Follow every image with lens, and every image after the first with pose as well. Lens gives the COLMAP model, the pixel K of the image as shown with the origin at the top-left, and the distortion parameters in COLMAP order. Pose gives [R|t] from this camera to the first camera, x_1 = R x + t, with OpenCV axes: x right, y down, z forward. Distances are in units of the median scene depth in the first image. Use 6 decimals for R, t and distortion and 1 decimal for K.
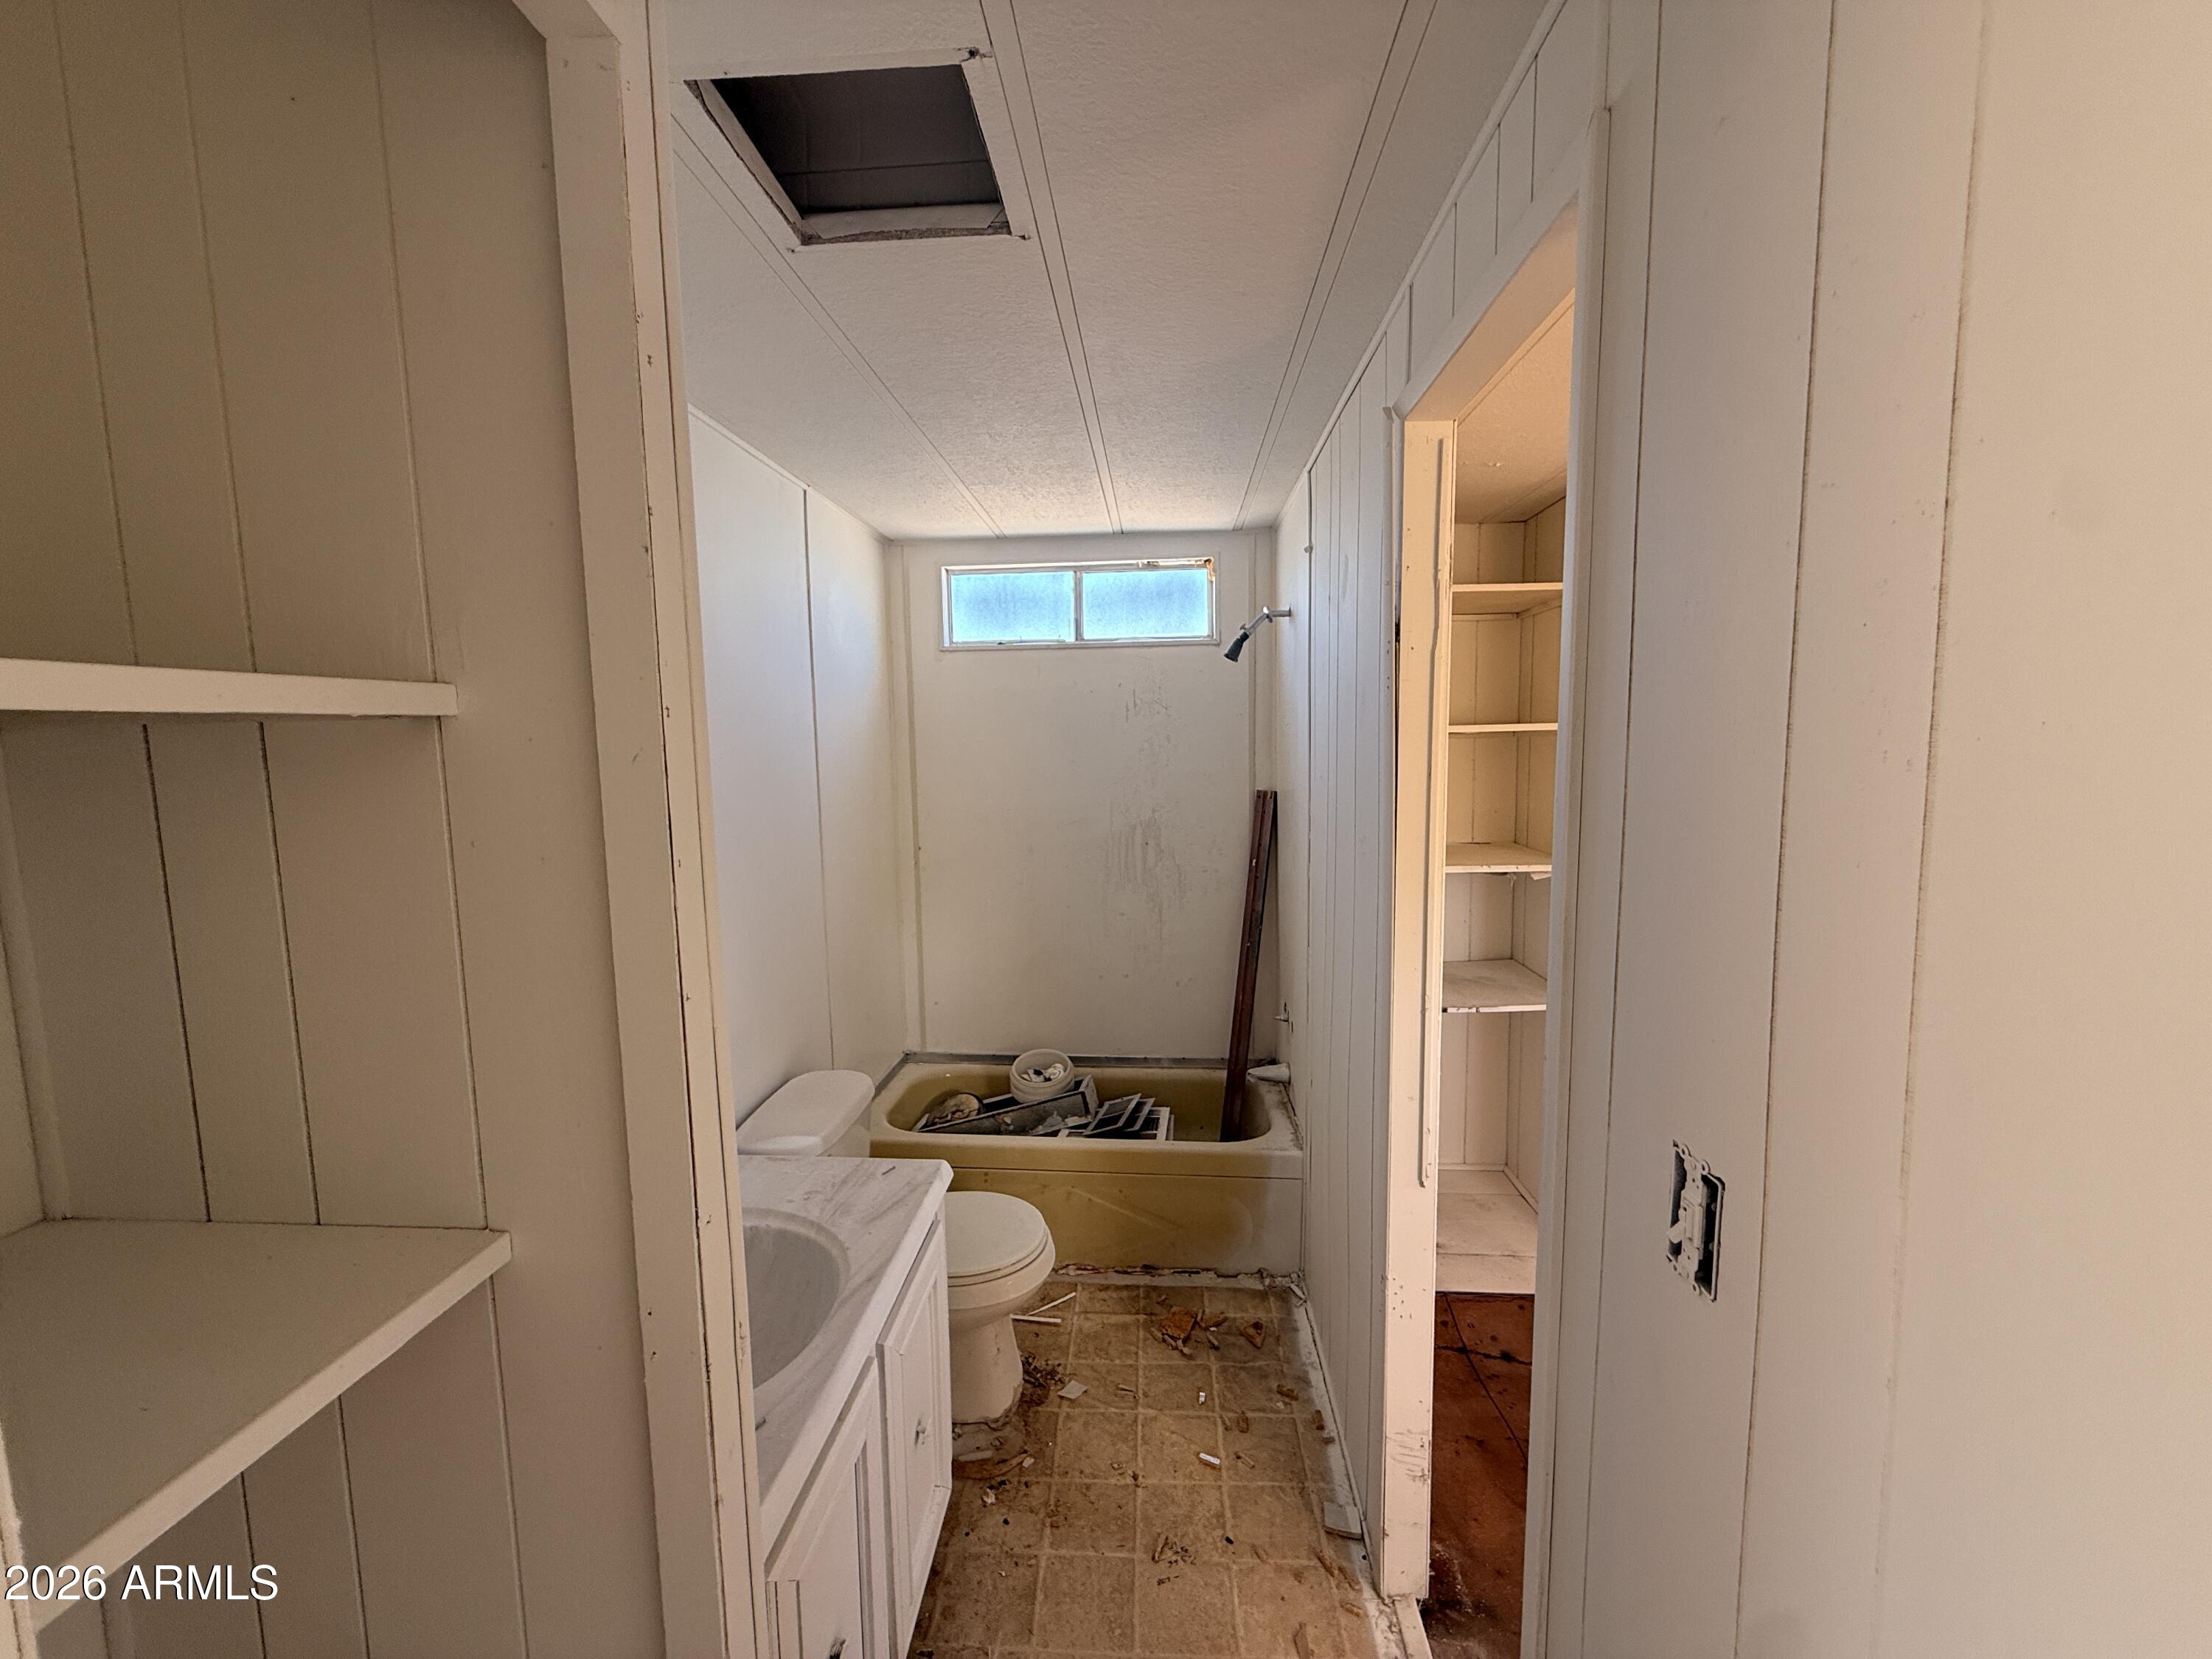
lens RADIAL K [[880.5, 0, 1107.3], [0, 880.5, 829.5], [0, 0, 1]] dist [-0.001825, 0.000254]
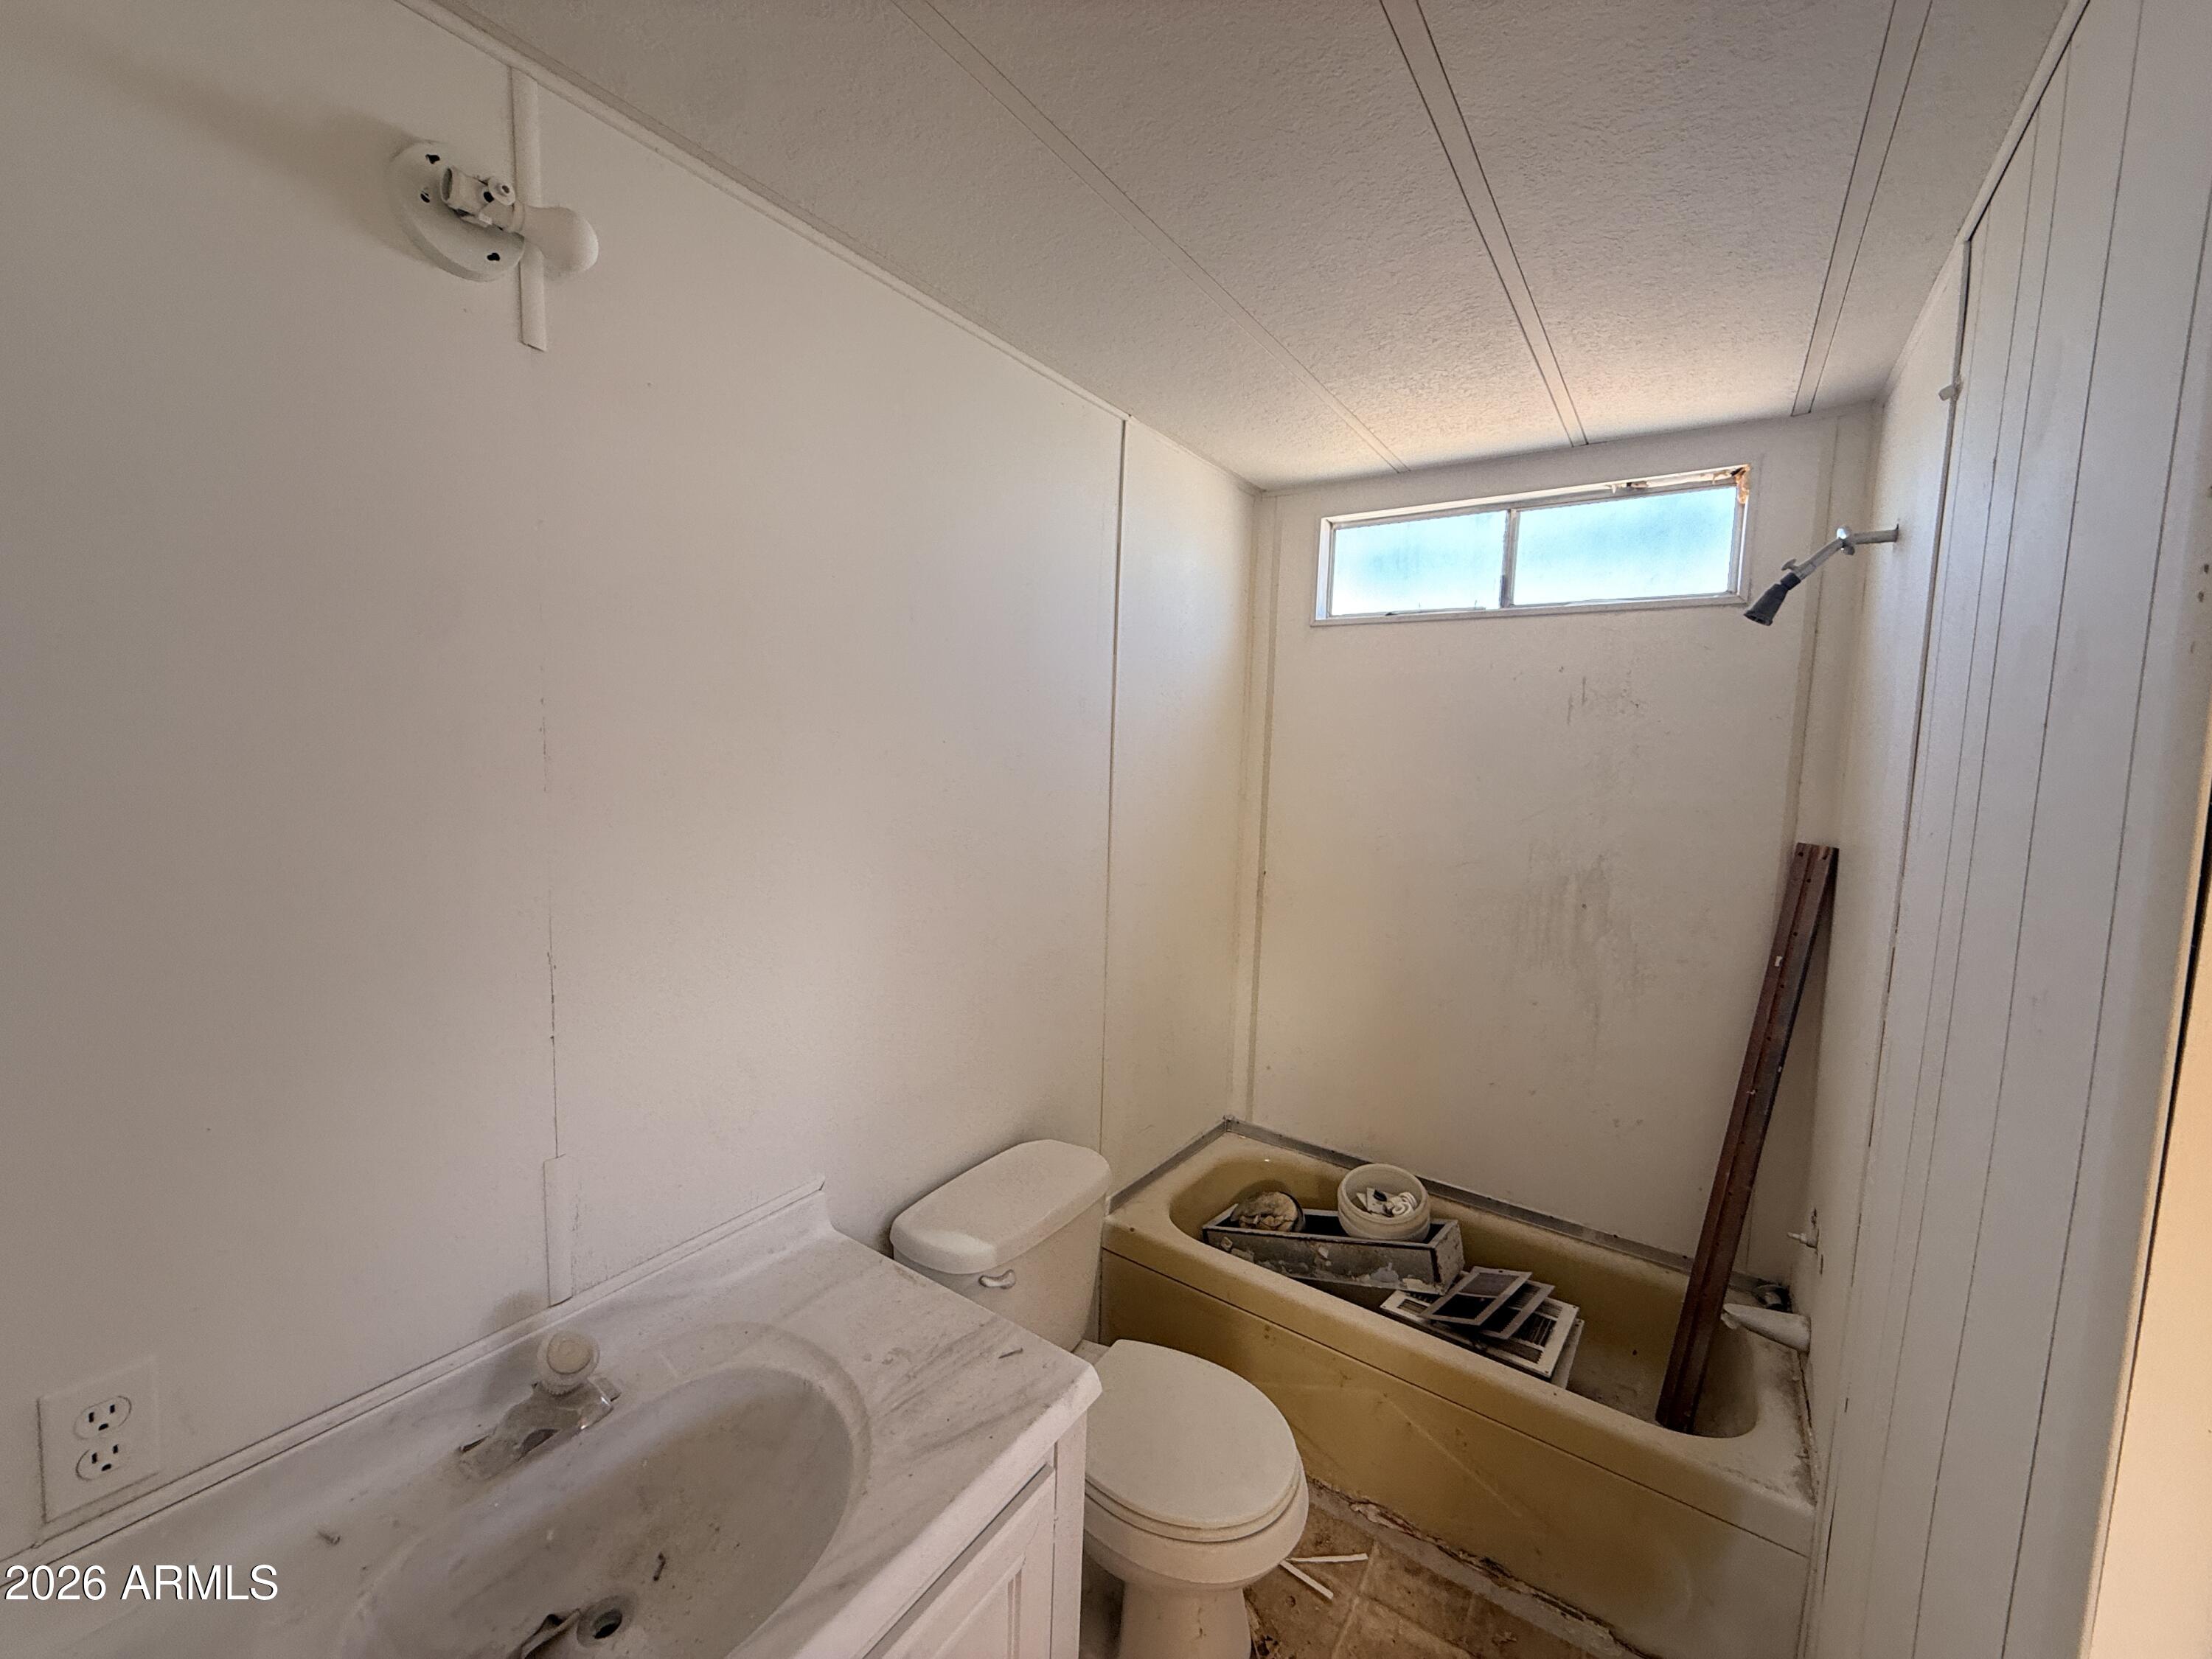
lens RADIAL K [[880.5, 0, 1103.8], [0, 880.5, 828.4], [0, 0, 1]] dist [-0.001825, 0.000254]
pose [[0.858647, 0.091457, -0.504343, 0.066418], [-0.096385, 0.995209, 0.016373, -0.019051], [0.503424, 0.034553, 0.863348, 0.243710]]
